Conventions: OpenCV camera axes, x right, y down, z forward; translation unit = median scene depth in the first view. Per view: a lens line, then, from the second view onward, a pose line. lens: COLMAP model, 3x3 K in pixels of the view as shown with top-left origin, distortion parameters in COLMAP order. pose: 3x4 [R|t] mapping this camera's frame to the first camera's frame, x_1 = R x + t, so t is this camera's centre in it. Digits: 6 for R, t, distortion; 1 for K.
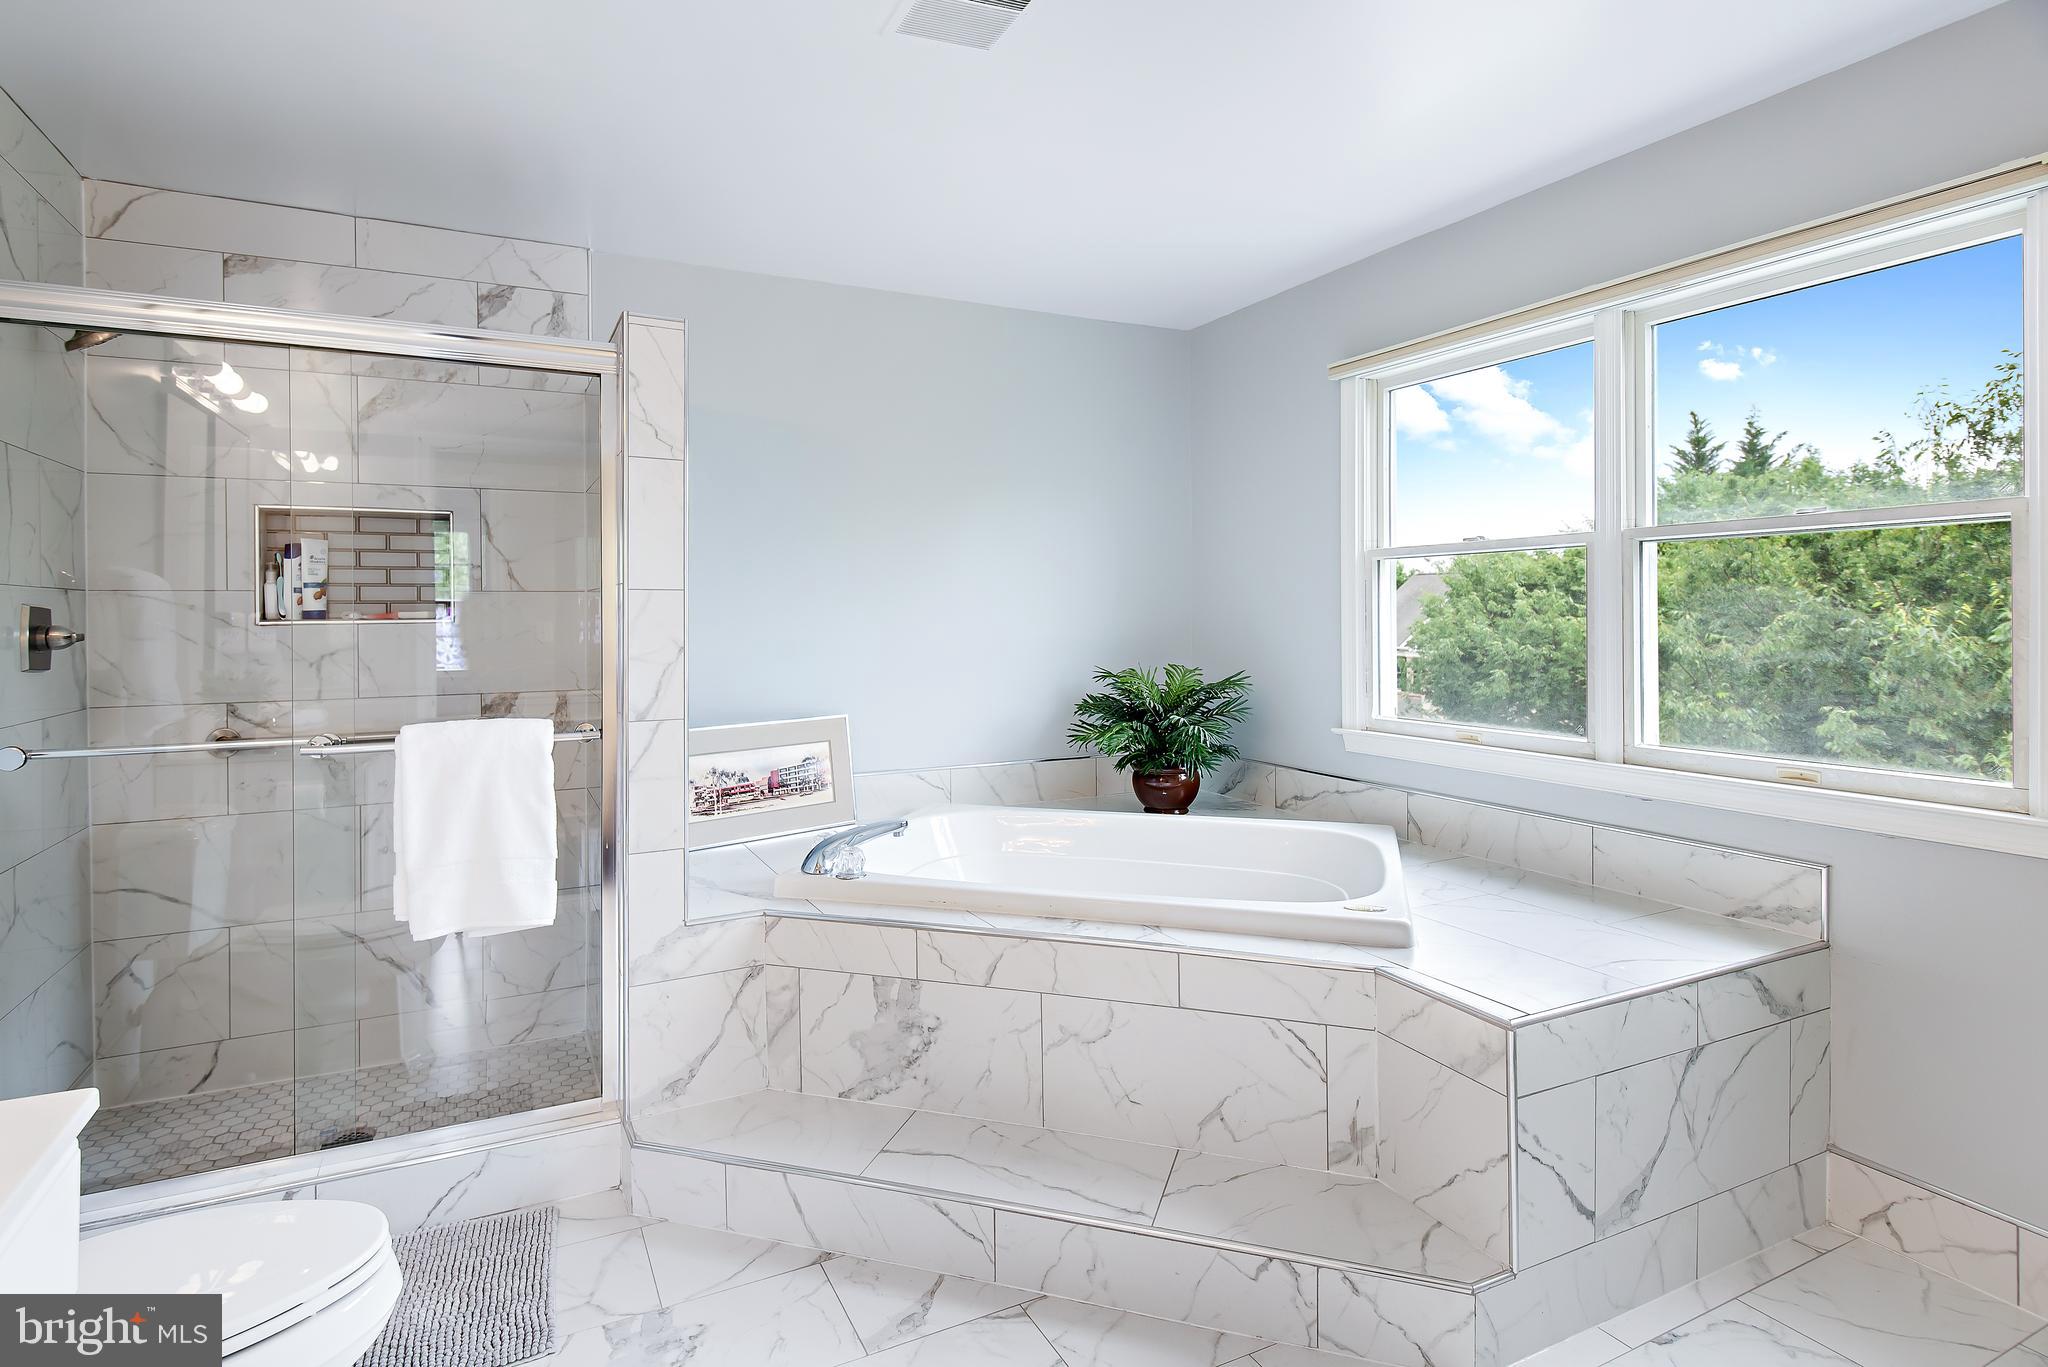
lens RADIAL K [[1080.5, 0, 1023.4], [0, 1080.5, 613.7], [0, 0, 1]] dist [0.019645, -0.003463]
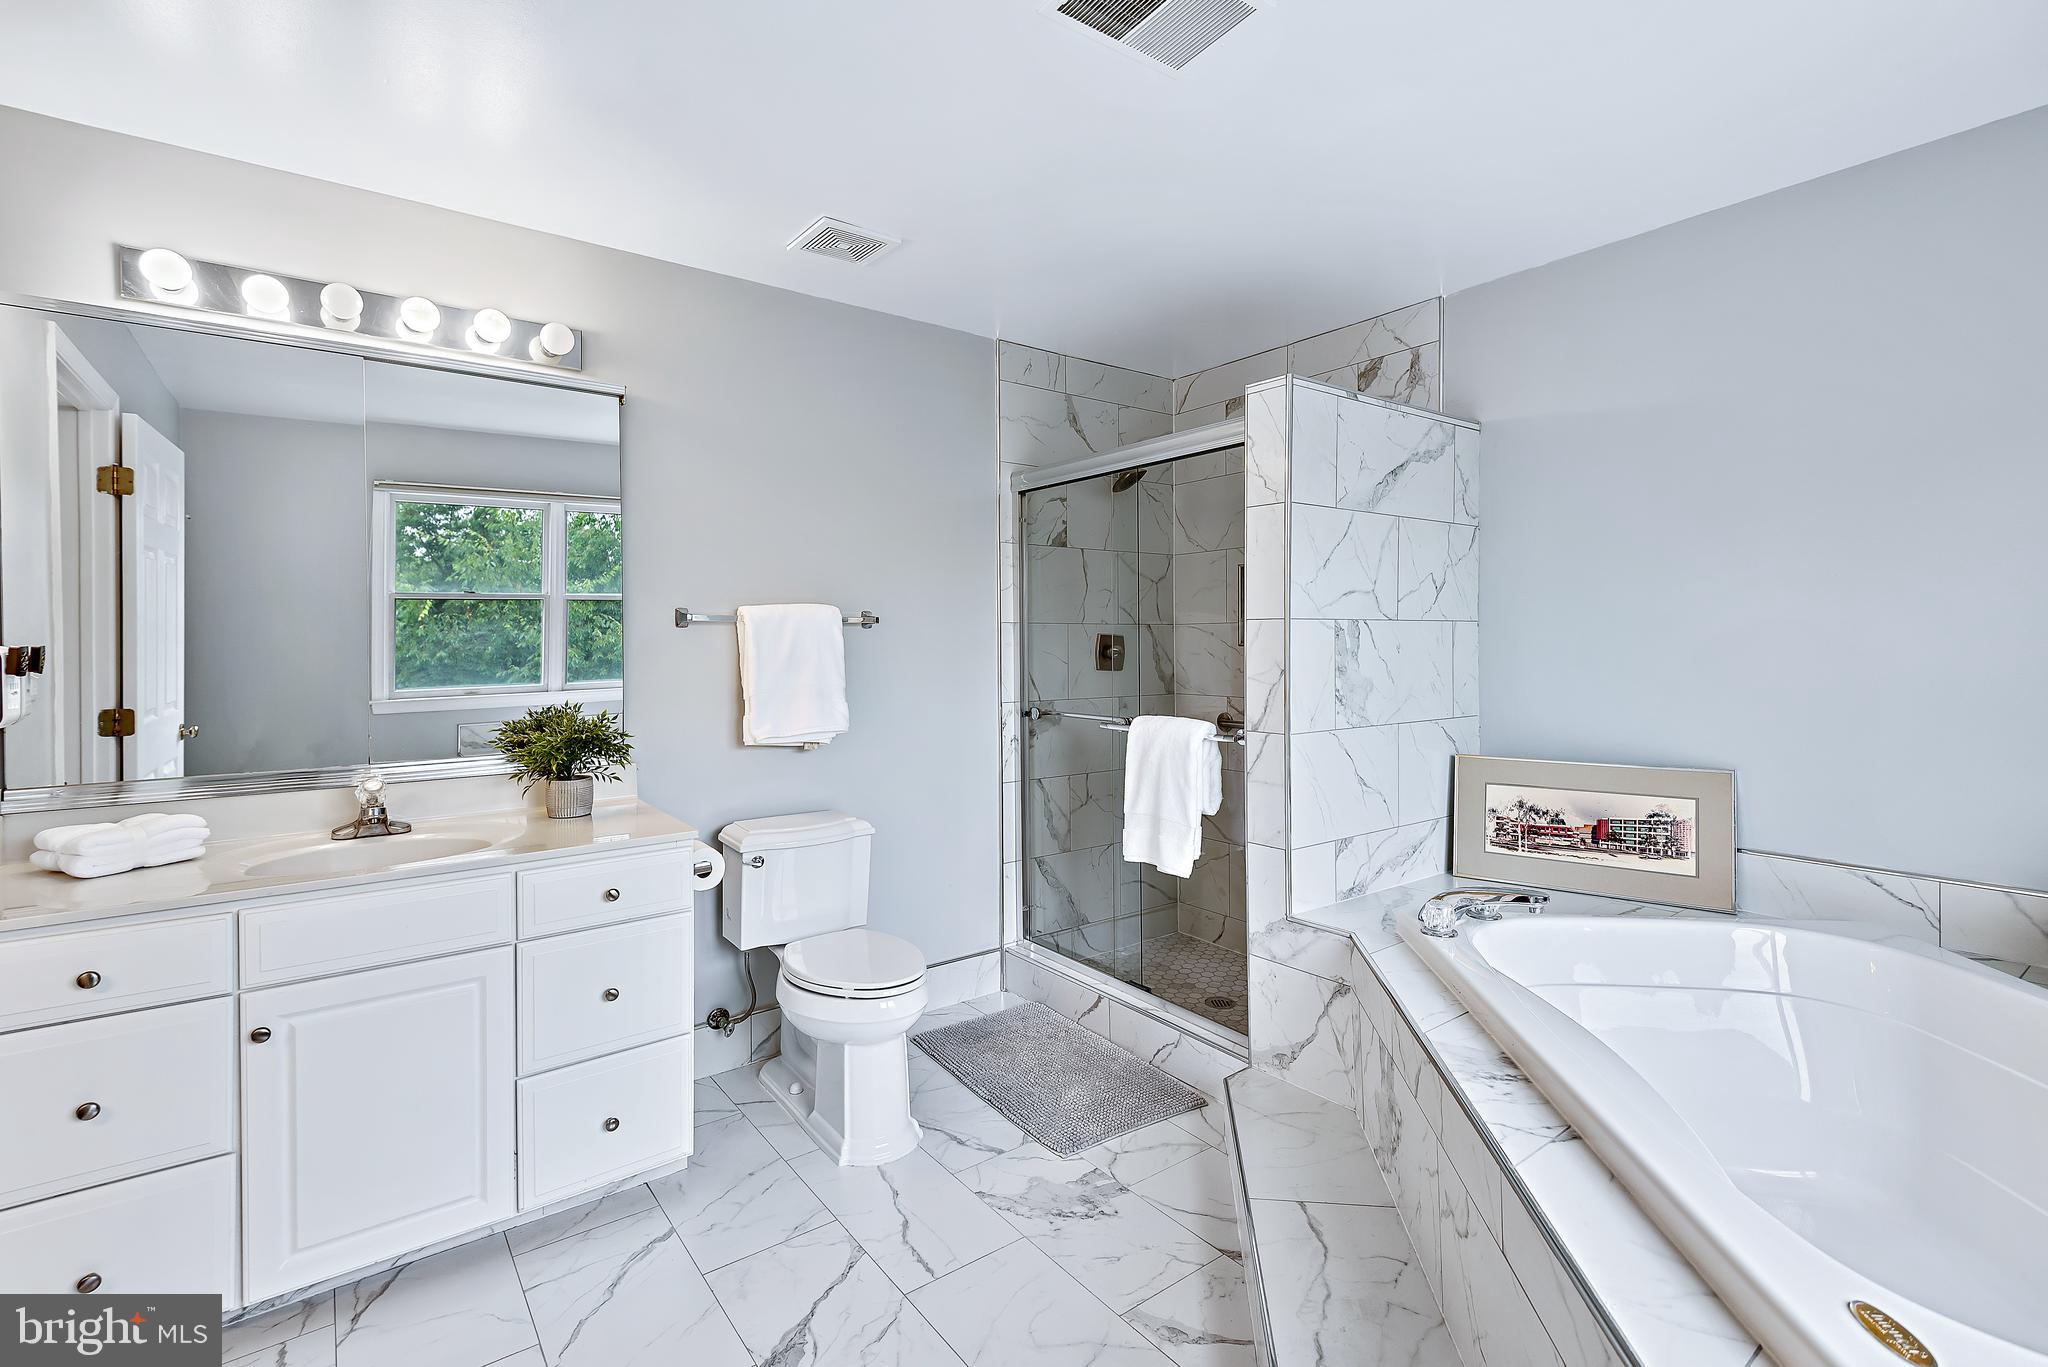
lens RADIAL K [[929.1, 0, 1008.8], [0, 929.1, 648.2], [0, 0, 1]] dist [0.017280, -0.008623]
pose [[0.171420, 0.010901, -0.985138, 0.521568], [0.004866, 0.999917, 0.011911, -0.003242], [0.985186, -0.006836, 0.171353, 0.502907]]
